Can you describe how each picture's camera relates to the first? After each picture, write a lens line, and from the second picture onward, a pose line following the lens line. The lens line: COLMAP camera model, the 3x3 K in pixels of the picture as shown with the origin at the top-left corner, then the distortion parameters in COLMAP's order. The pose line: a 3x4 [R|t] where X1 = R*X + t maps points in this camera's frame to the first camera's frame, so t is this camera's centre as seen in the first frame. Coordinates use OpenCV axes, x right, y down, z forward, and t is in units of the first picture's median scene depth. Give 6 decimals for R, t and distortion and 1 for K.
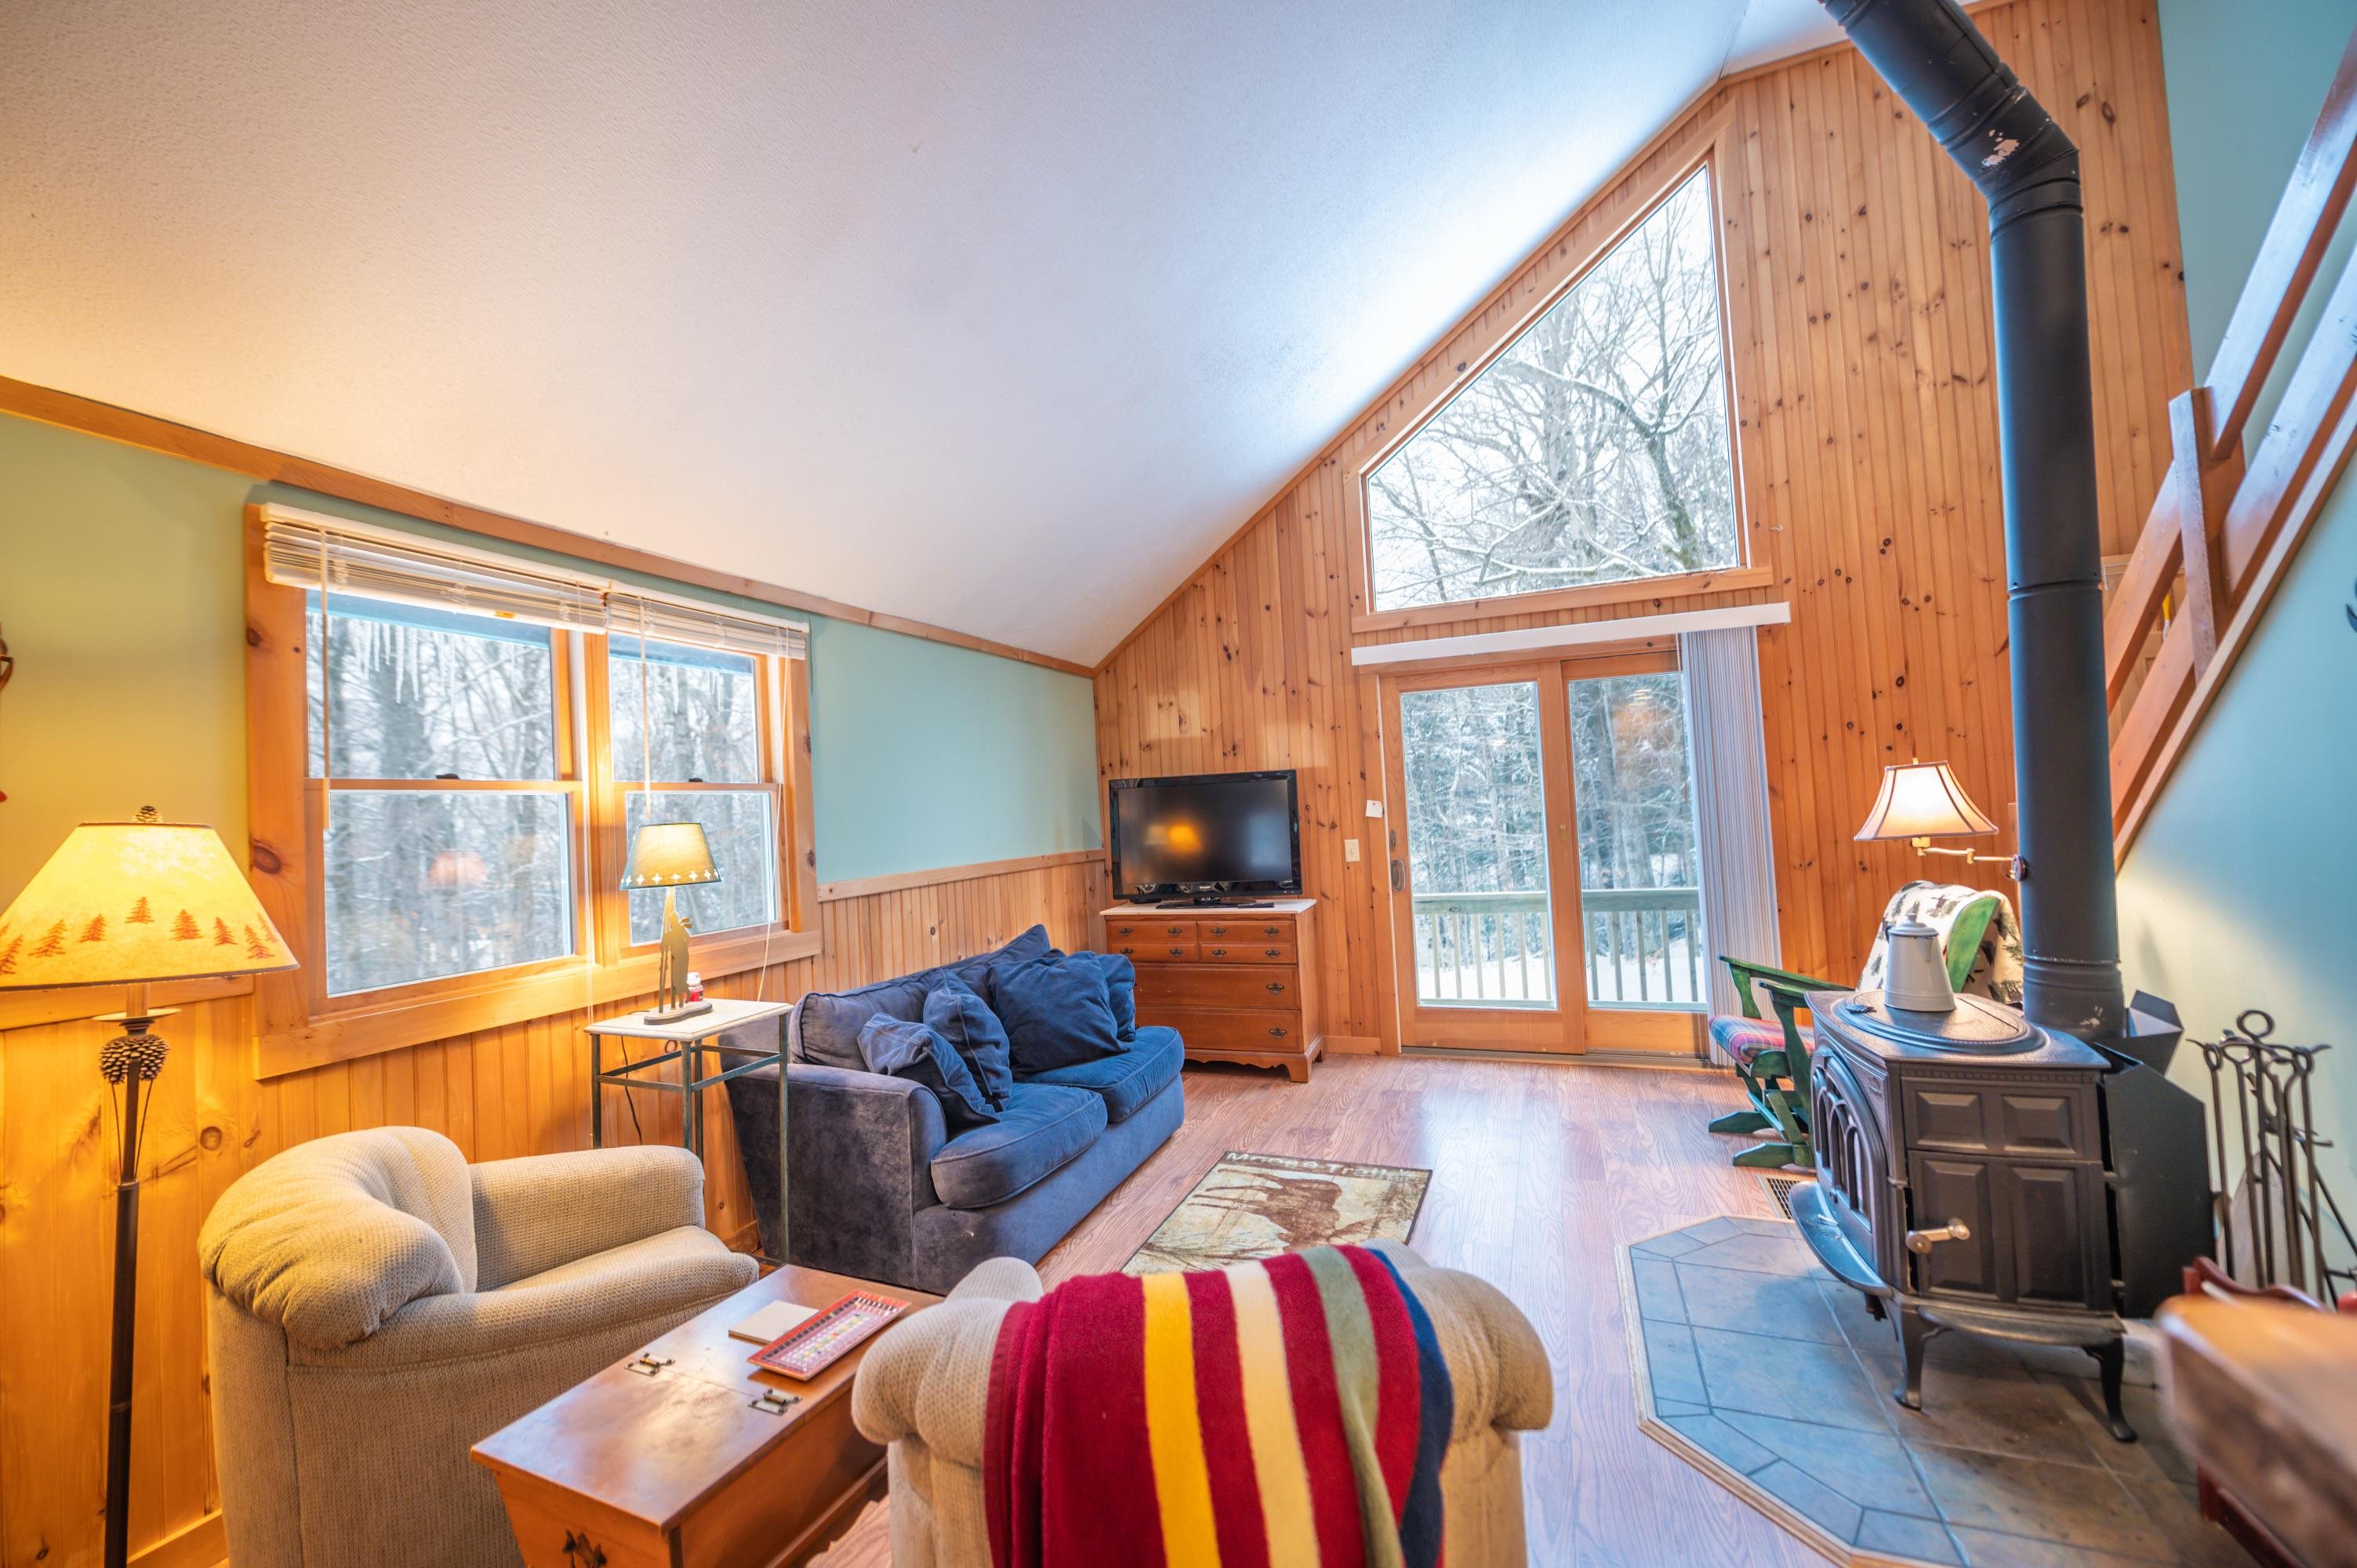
lens RADIAL K [[917.9, 0, 1178.5], [0, 917.9, 784.0], [0, 0, 1]] dist [-0.009739, 0.000007]
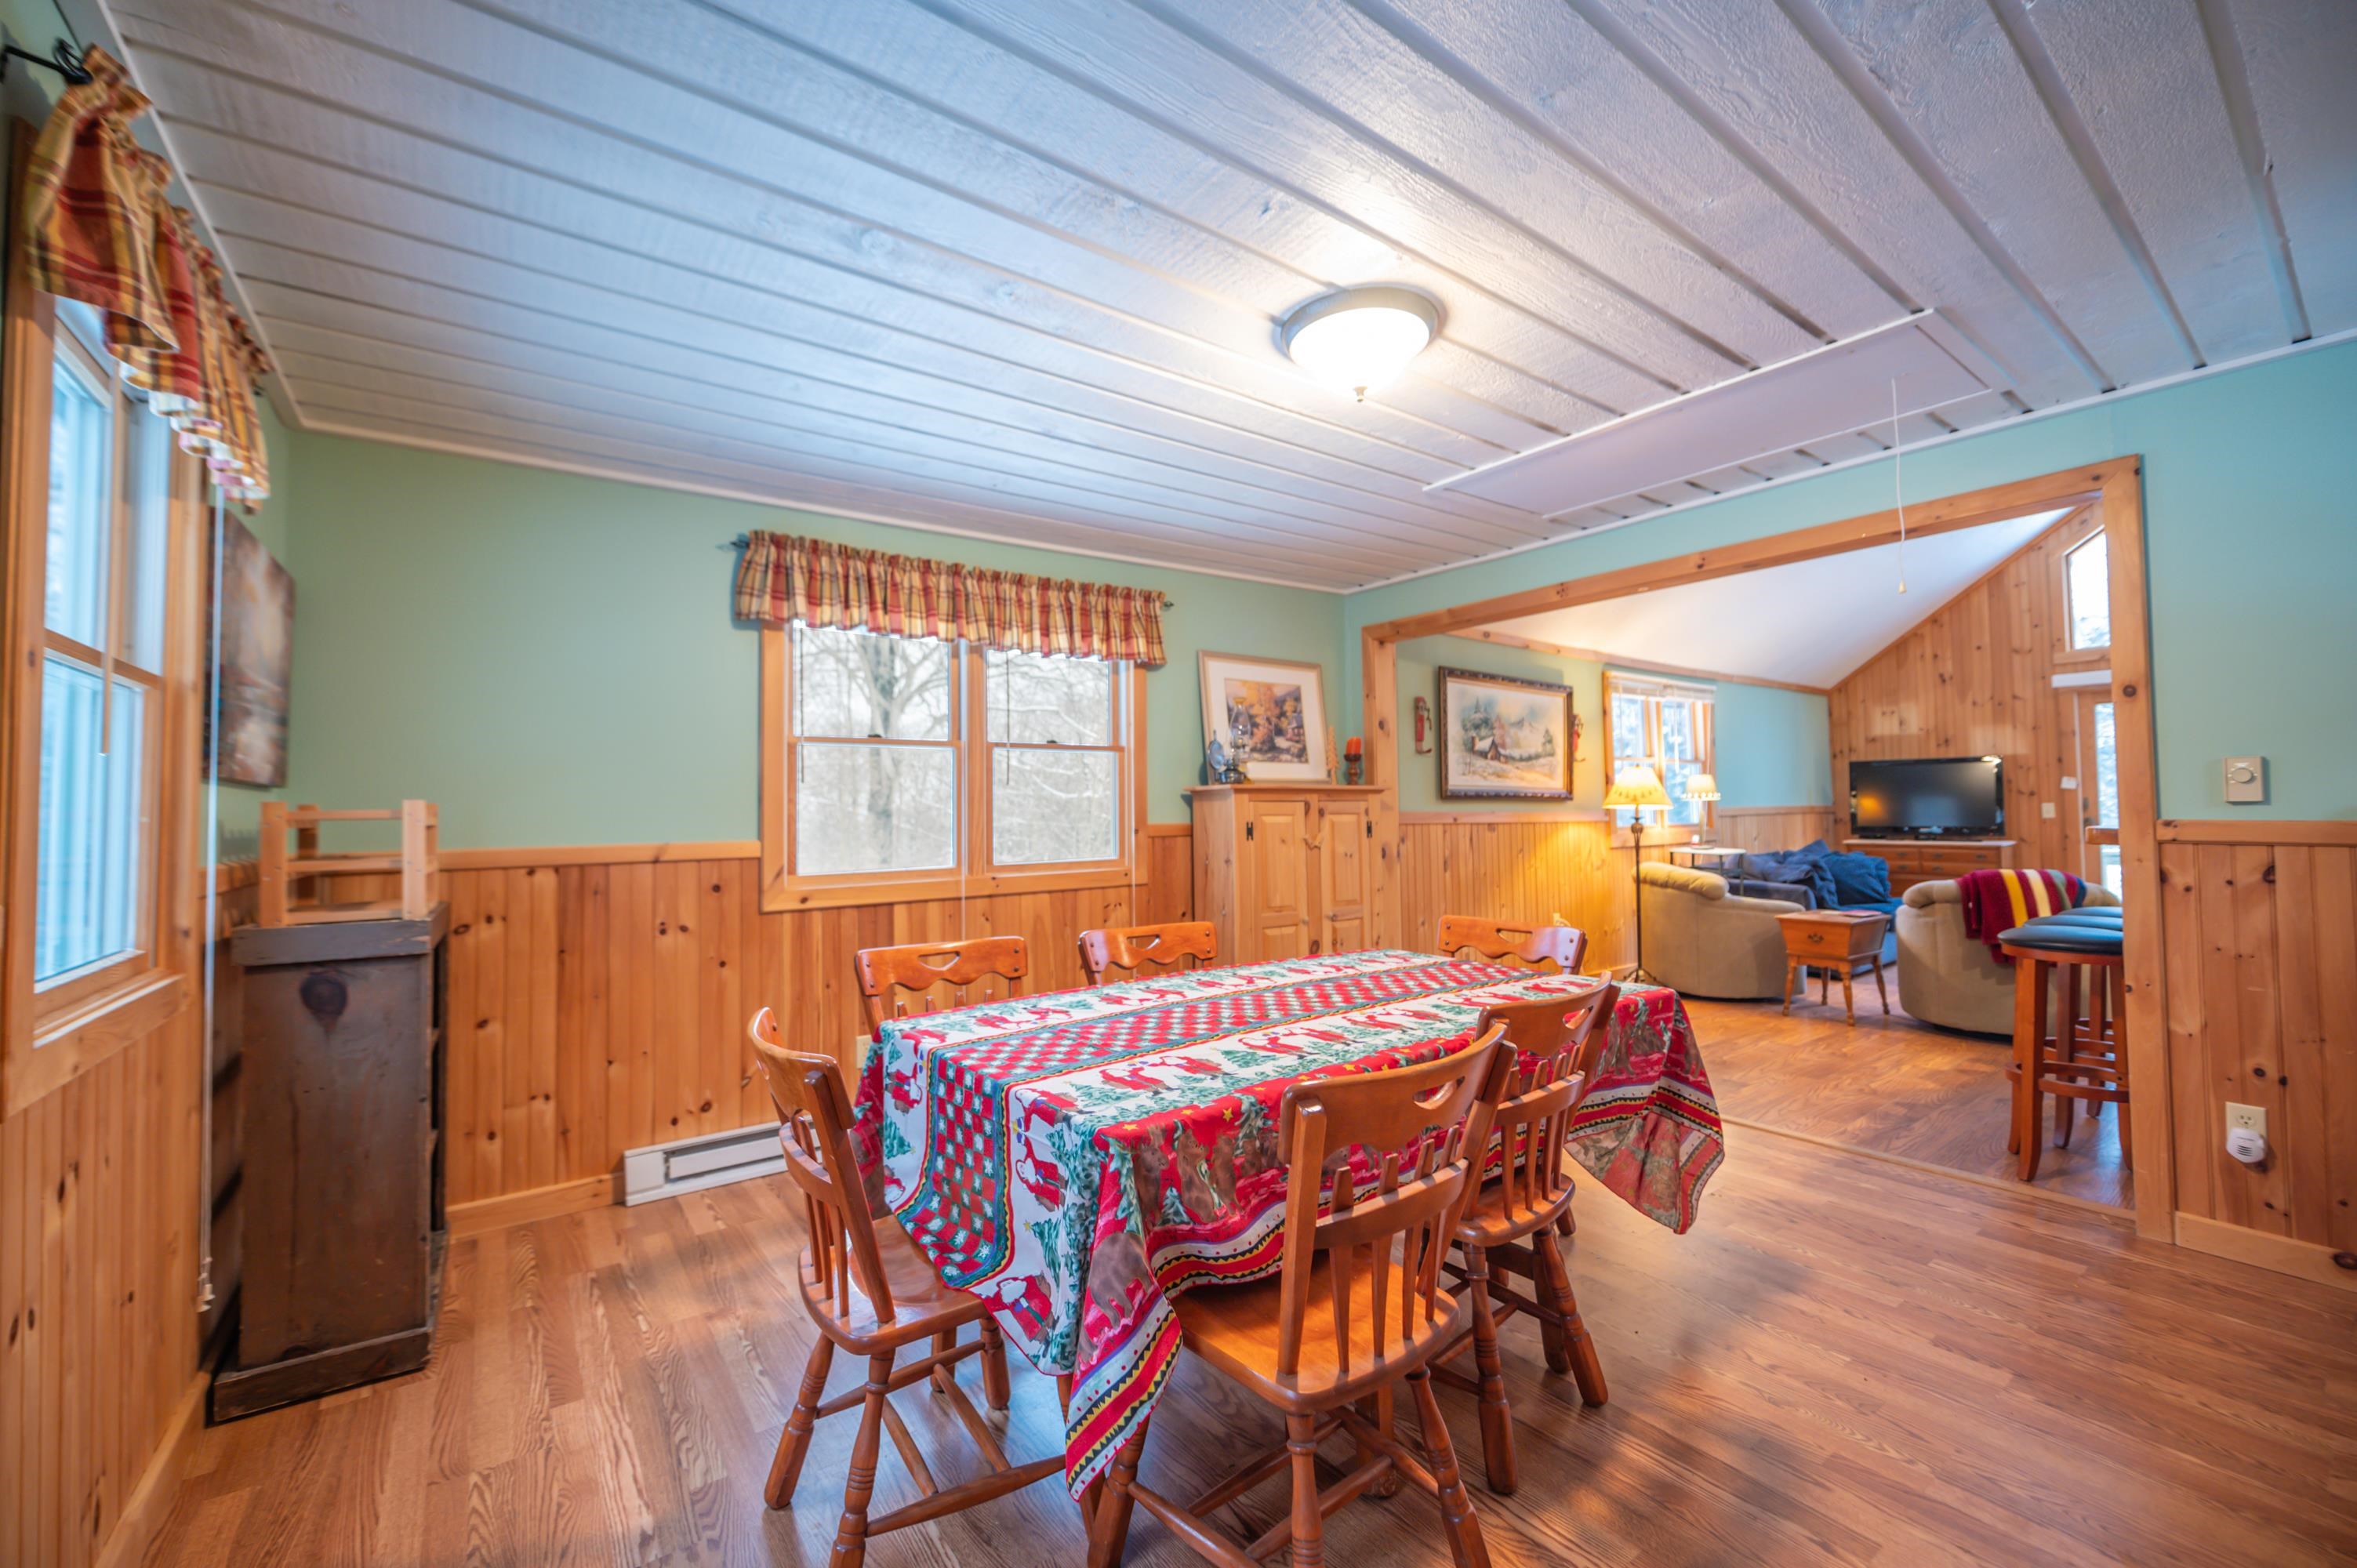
lens RADIAL K [[917.9, 0, 1178.5], [0, 917.9, 784.0], [0, 0, 1]] dist [-0.009739, 0.000007]
pose [[0.843452, 0.024000, -0.536668, -0.204350], [-0.013137, 0.999624, 0.024056, 0.012195], [0.537044, -0.013240, 0.843451, -0.975958]]
